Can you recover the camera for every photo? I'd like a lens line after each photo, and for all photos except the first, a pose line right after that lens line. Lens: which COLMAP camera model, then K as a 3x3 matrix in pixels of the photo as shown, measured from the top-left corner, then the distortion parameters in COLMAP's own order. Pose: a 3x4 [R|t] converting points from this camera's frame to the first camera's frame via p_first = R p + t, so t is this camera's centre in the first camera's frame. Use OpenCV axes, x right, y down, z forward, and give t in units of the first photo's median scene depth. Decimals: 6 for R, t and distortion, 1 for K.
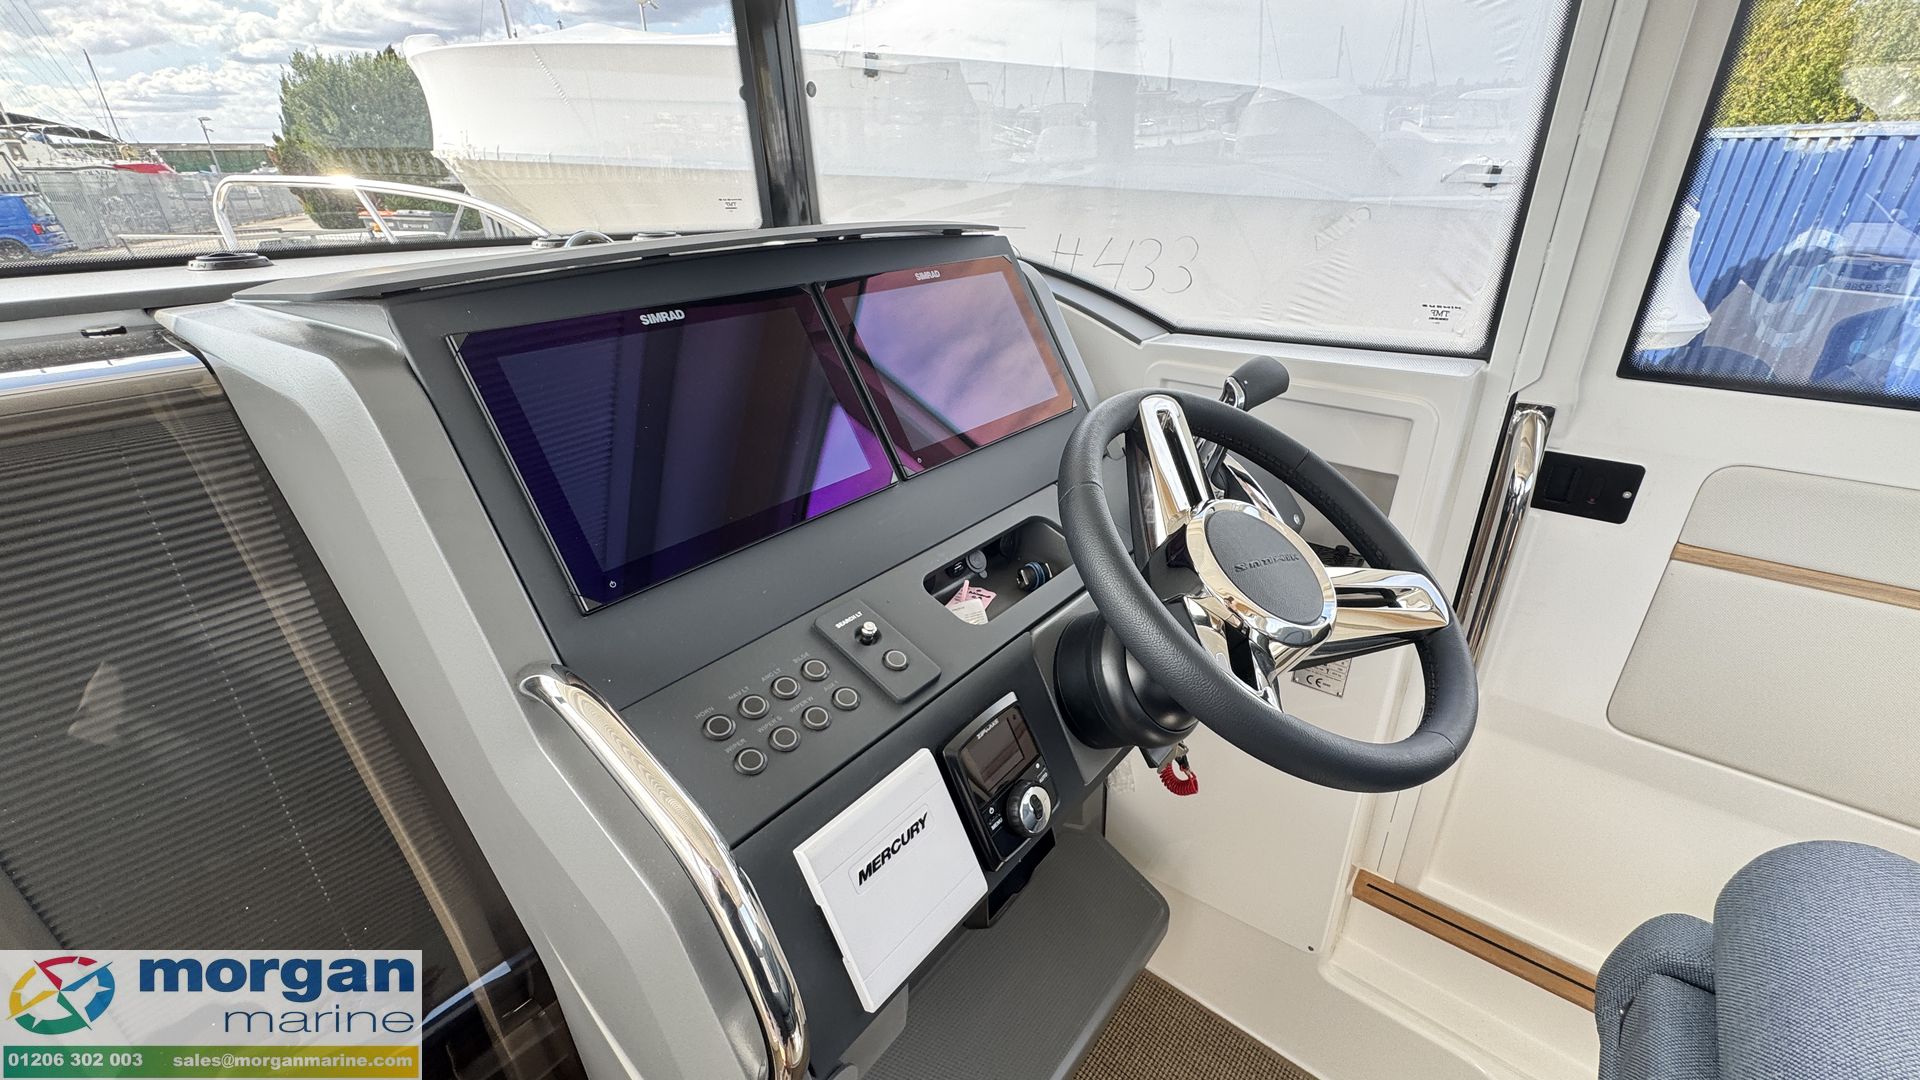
lens RADIAL K [[766.6, 0, 960.4], [0, 766.6, 537.3], [0, 0, 1]] dist [-0.002273, -0.000015]
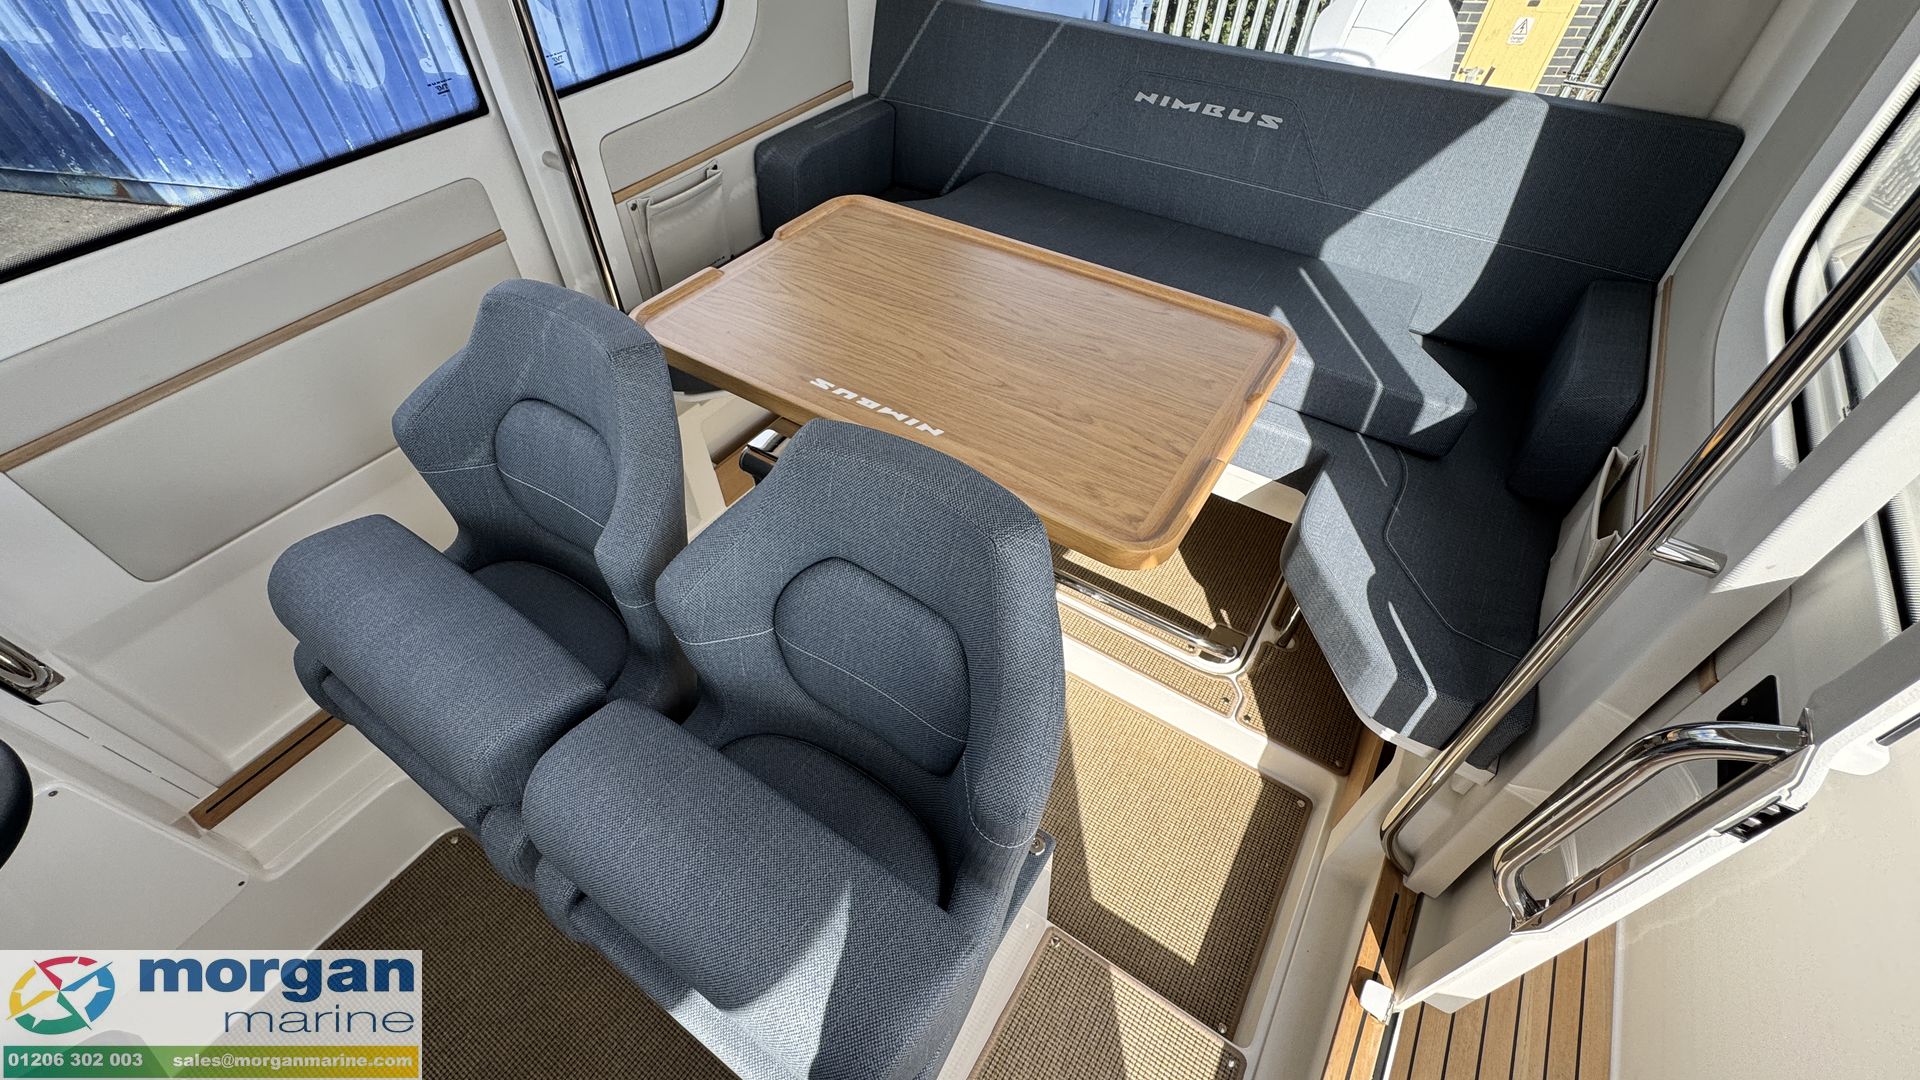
lens RADIAL K [[769.1, 0, 960.7], [0, 769.1, 536.9], [0, 0, 1]] dist [-0.002582, -0.000311]
pose [[-0.111599, -0.722082, 0.682747, -0.035749], [0.420937, 0.588011, 0.690692, -0.062617], [-0.900199, 0.364474, 0.238329, -0.306108]]
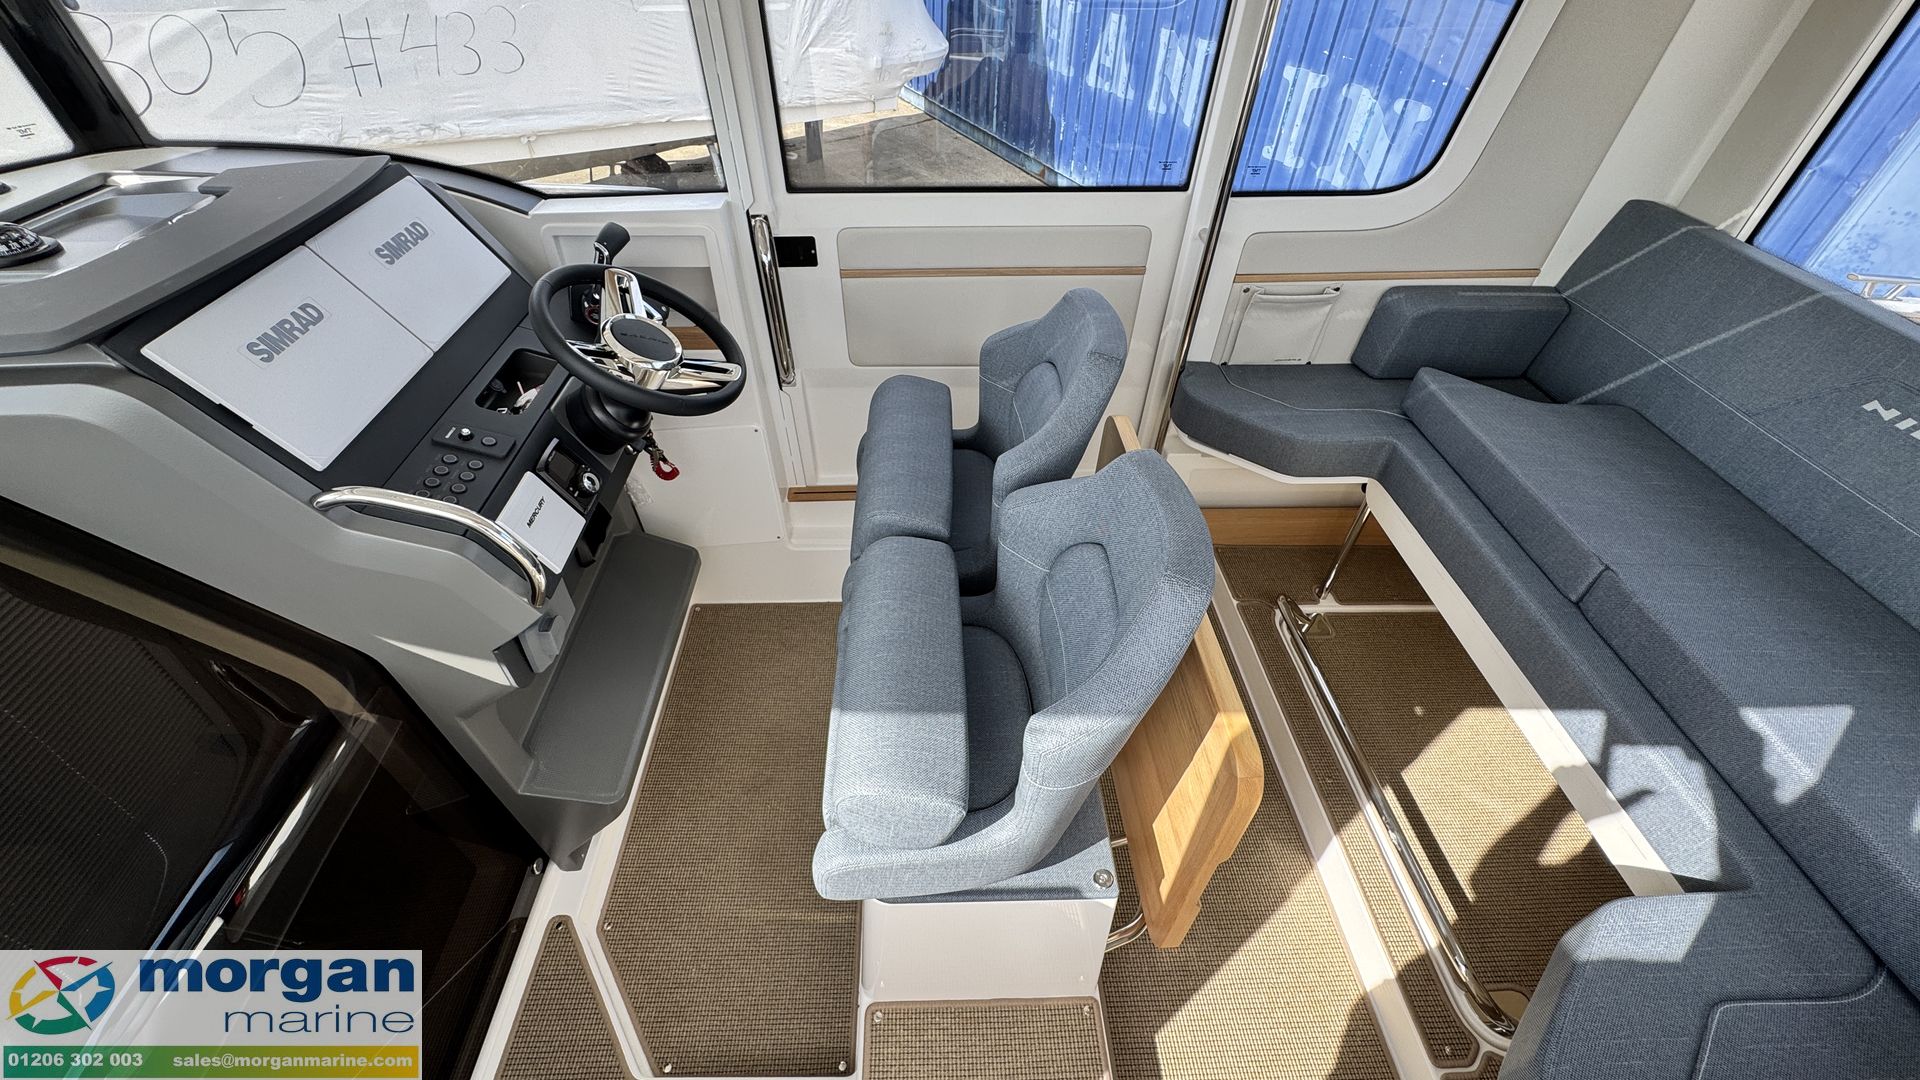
lens RADIAL K [[766.6, 0, 960.4], [0, 766.6, 537.3], [0, 0, 1]] dist [-0.002273, -0.000015]
pose [[0.745973, -0.426048, 0.511867, -0.130140], [0.262085, 0.894382, 0.362480, -0.007812], [-0.612239, -0.136247, 0.778846, -0.587536]]
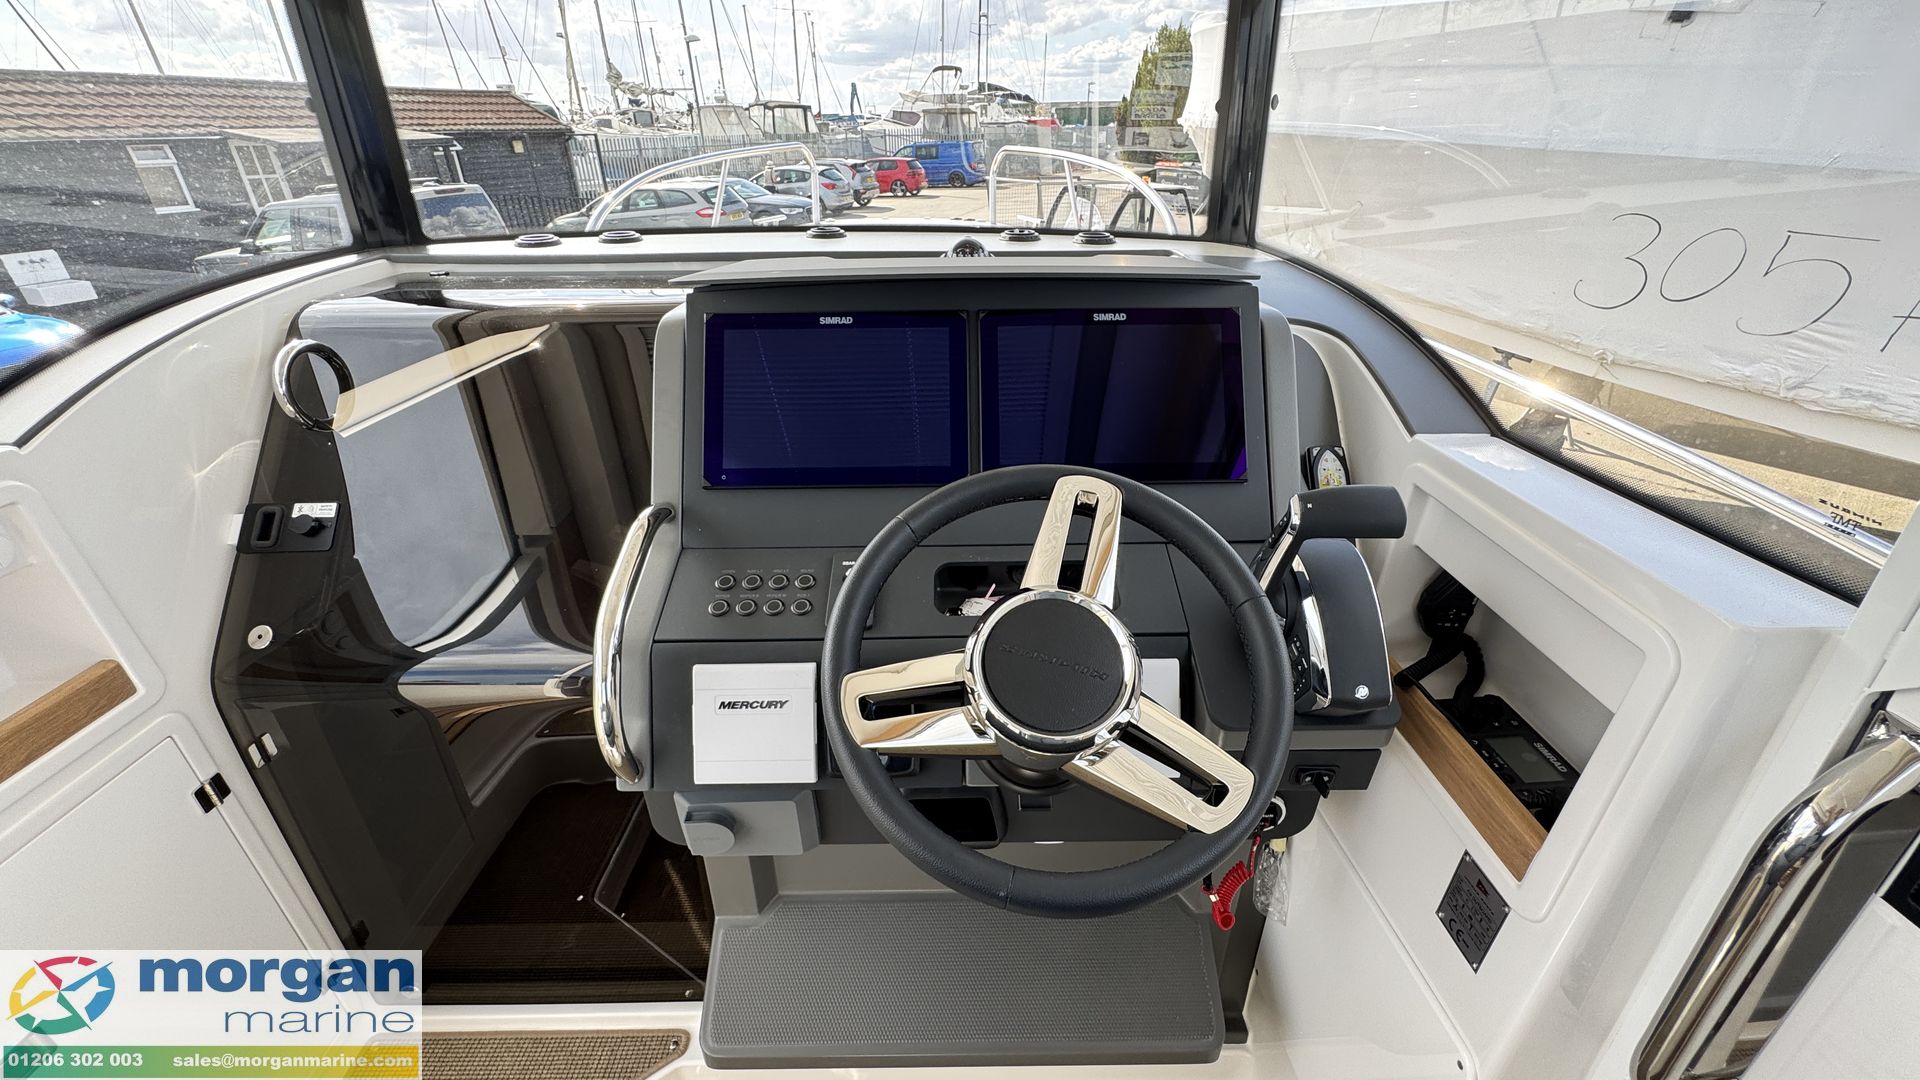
lens RADIAL K [[768.6, 0, 958.8], [0, 768.6, 536.6], [0, 0, 1]] dist [-0.004977, 0.001052]
pose [[0.642498, 0.362802, -0.674960, 0.396214], [-0.330086, 0.925943, 0.183499, -0.111111], [0.691549, 0.104897, 0.714673, 0.071336]]
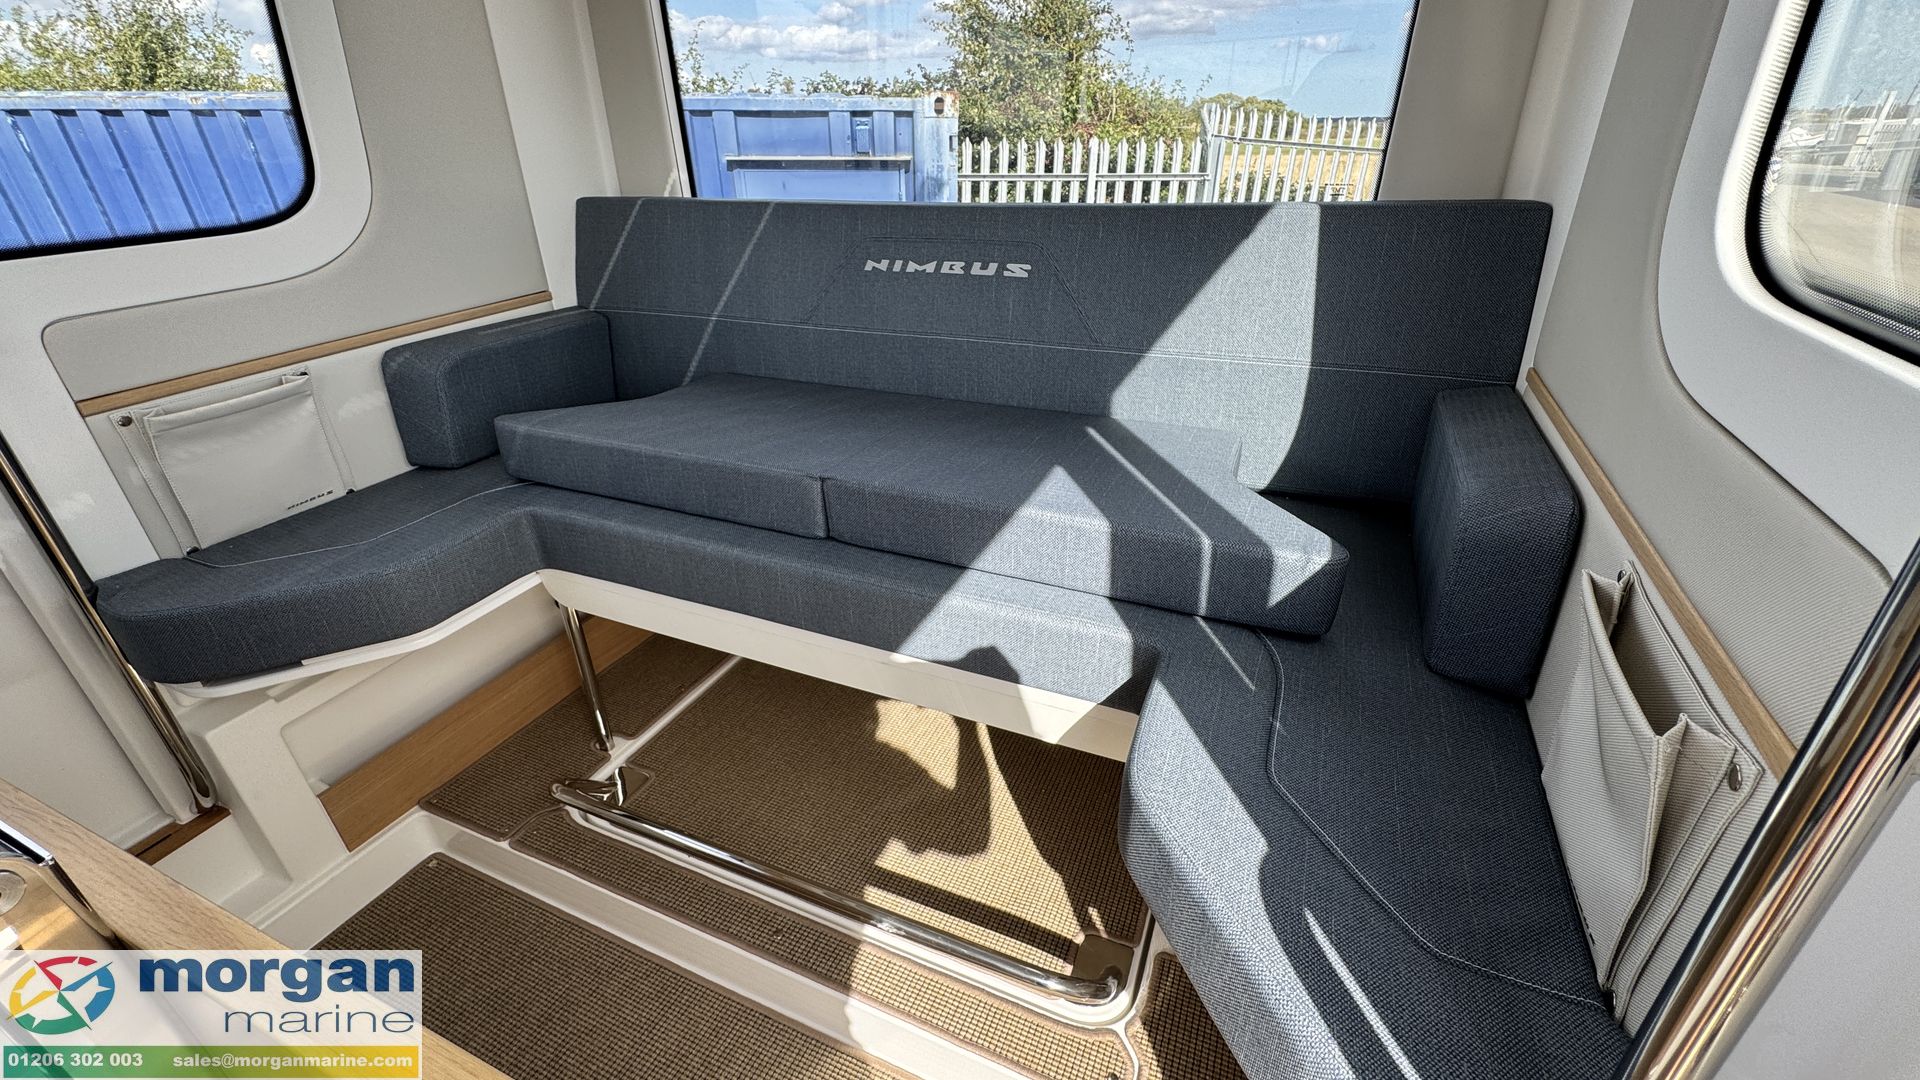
lens RADIAL K [[766.6, 0, 960.4], [0, 766.6, 537.3], [0, 0, 1]] dist [-0.002273, -0.000015]
pose [[-0.271317, -0.438002, 0.857054, 0.195829], [0.433485, 0.739424, 0.515115, 0.274718], [-0.859347, 0.511279, -0.010750, -0.430792]]
